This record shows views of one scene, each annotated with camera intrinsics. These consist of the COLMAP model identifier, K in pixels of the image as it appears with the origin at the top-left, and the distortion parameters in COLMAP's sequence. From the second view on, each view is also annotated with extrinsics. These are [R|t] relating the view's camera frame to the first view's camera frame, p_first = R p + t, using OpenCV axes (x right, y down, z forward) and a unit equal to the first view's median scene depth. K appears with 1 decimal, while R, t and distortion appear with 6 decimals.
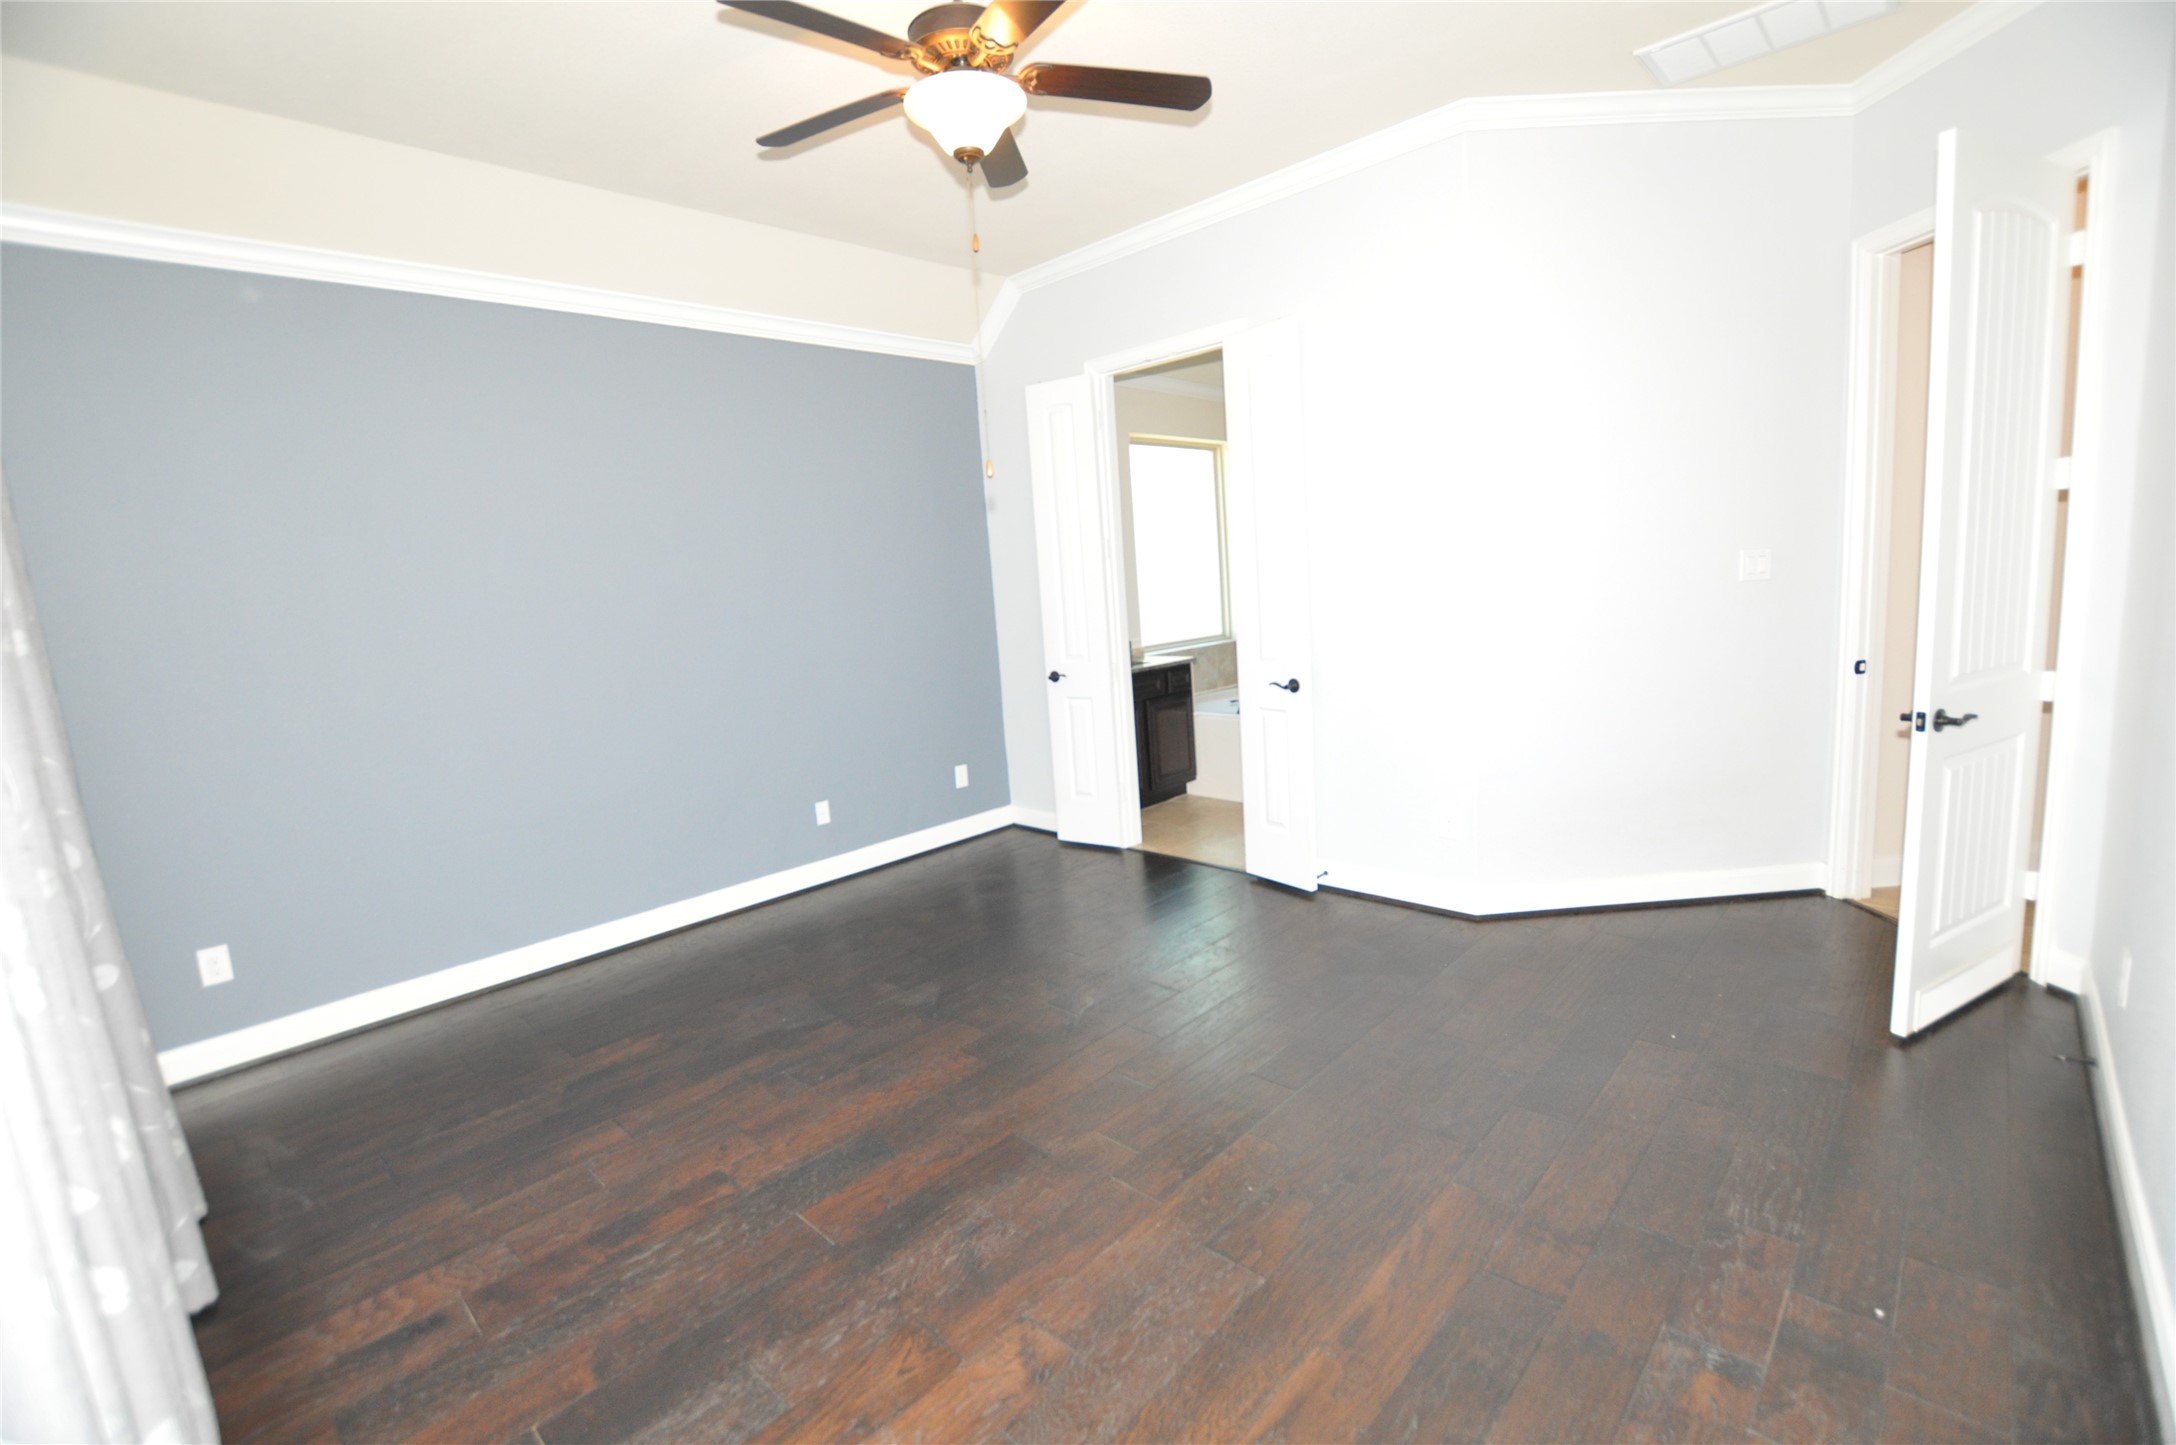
lens RADIAL K [[953.8, 0, 1088.7], [0, 953.8, 713.1], [0, 0, 1]] dist [-0.034733, 0.005547]
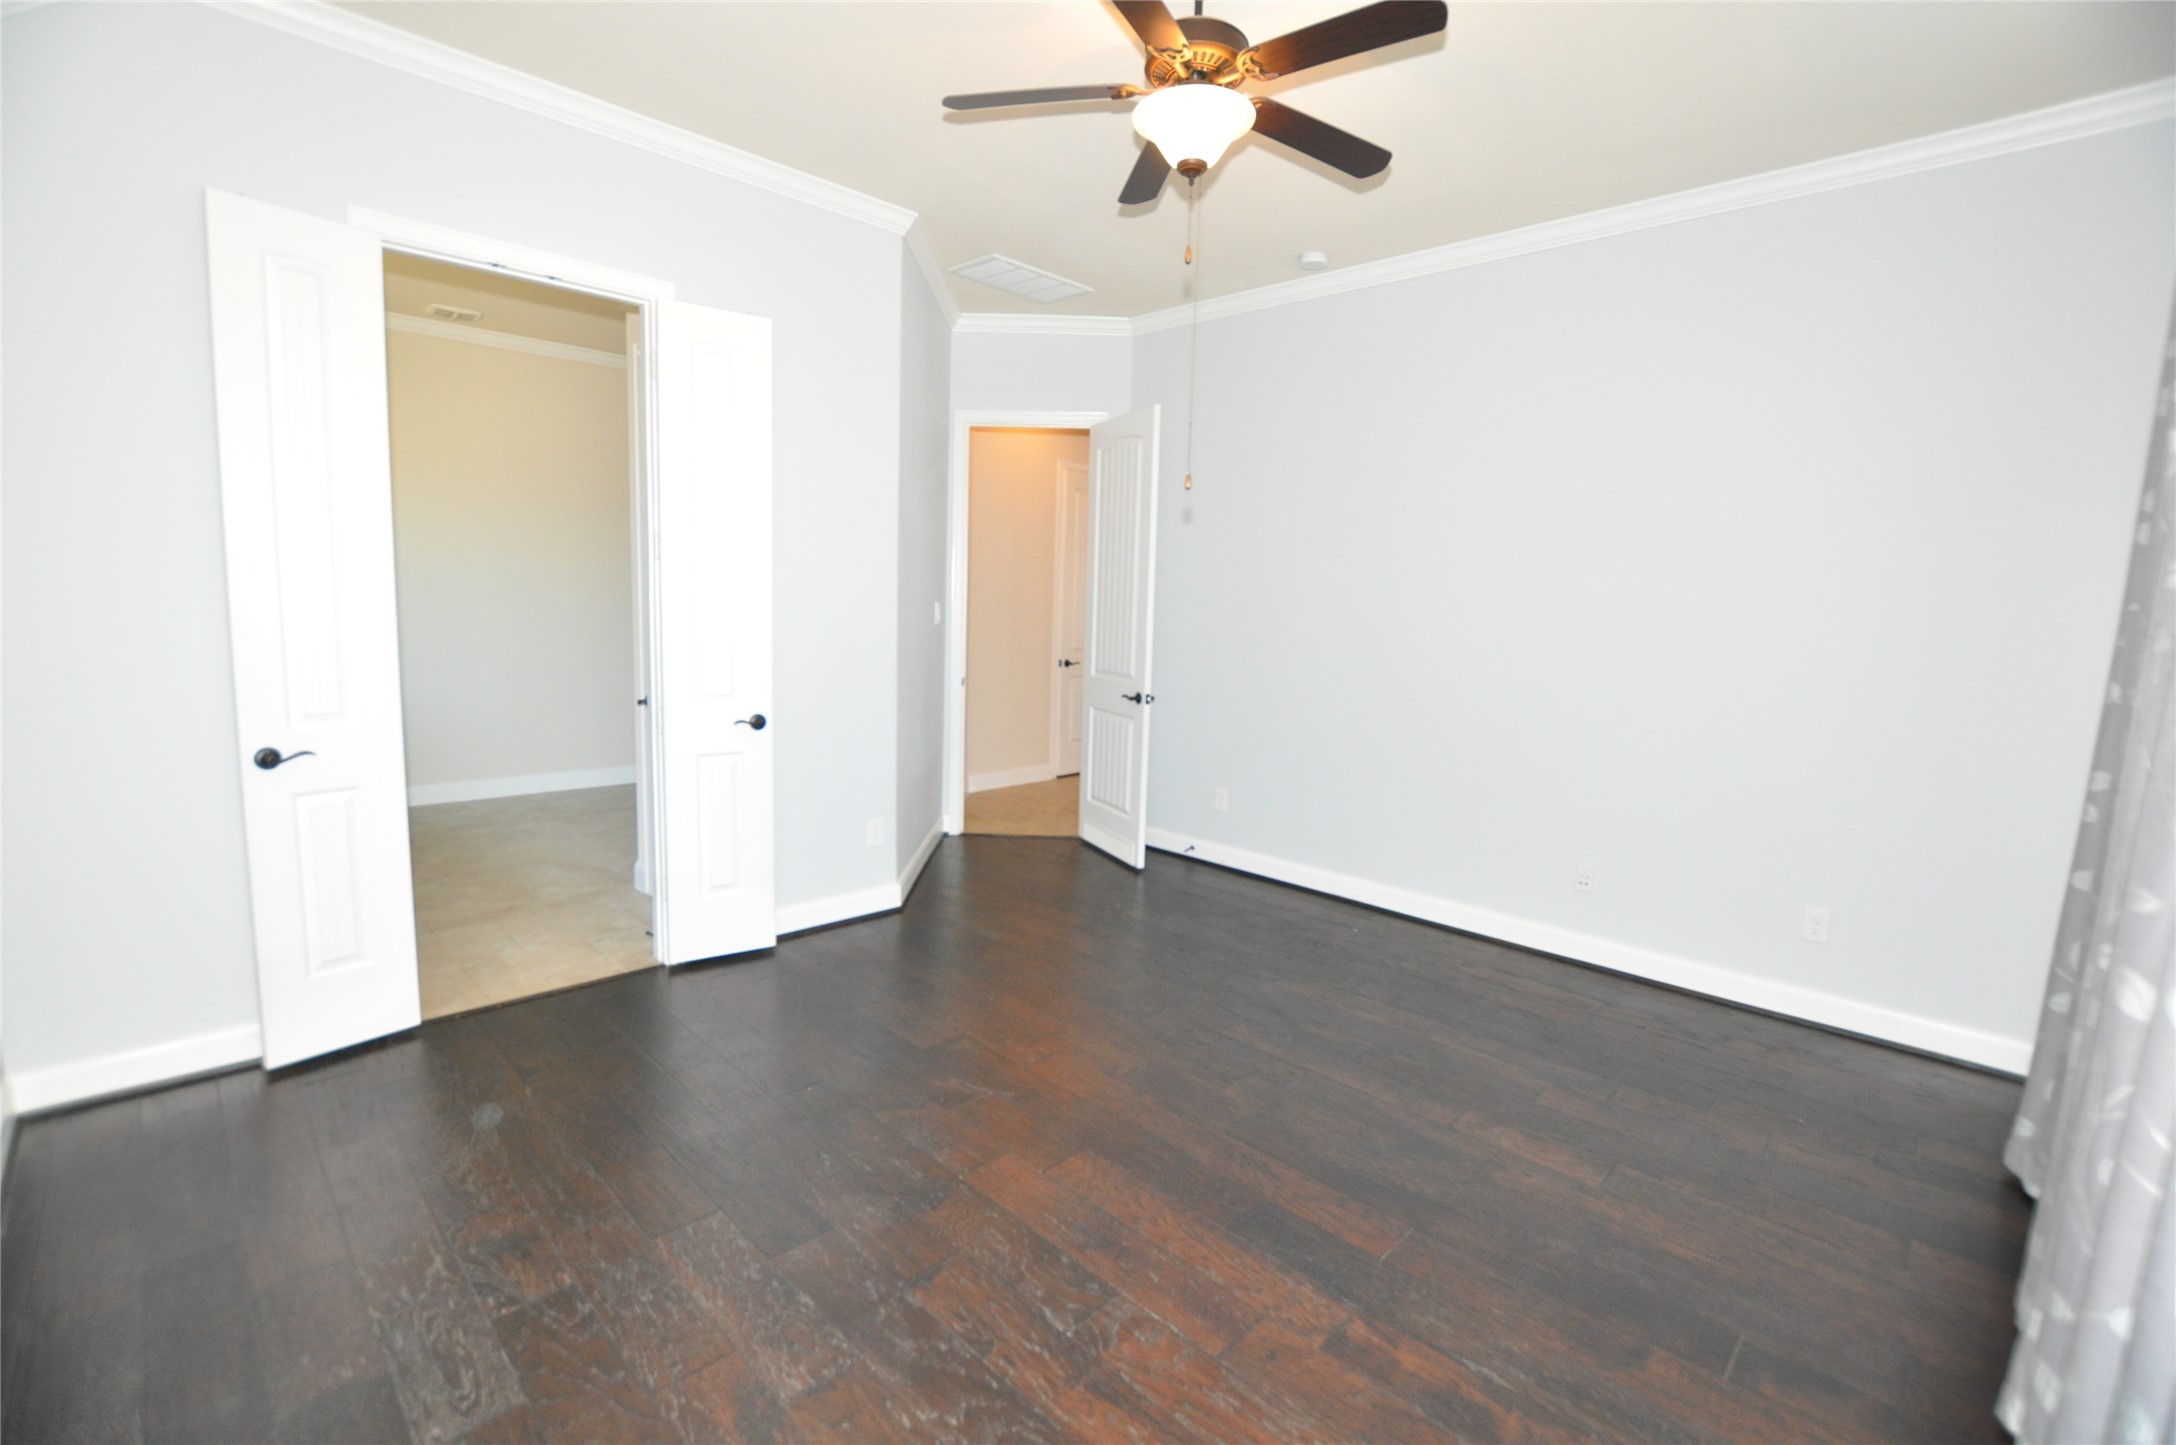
lens RADIAL K [[953.8, 0, 1088.7], [0, 953.8, 713.1], [0, 0, 1]] dist [-0.034733, 0.005547]
pose [[0.018293, -0.053220, 0.998415, -1.136527], [0.115469, 0.992013, 0.050763, -0.078825], [-0.993143, 0.114357, 0.024293, 1.126335]]
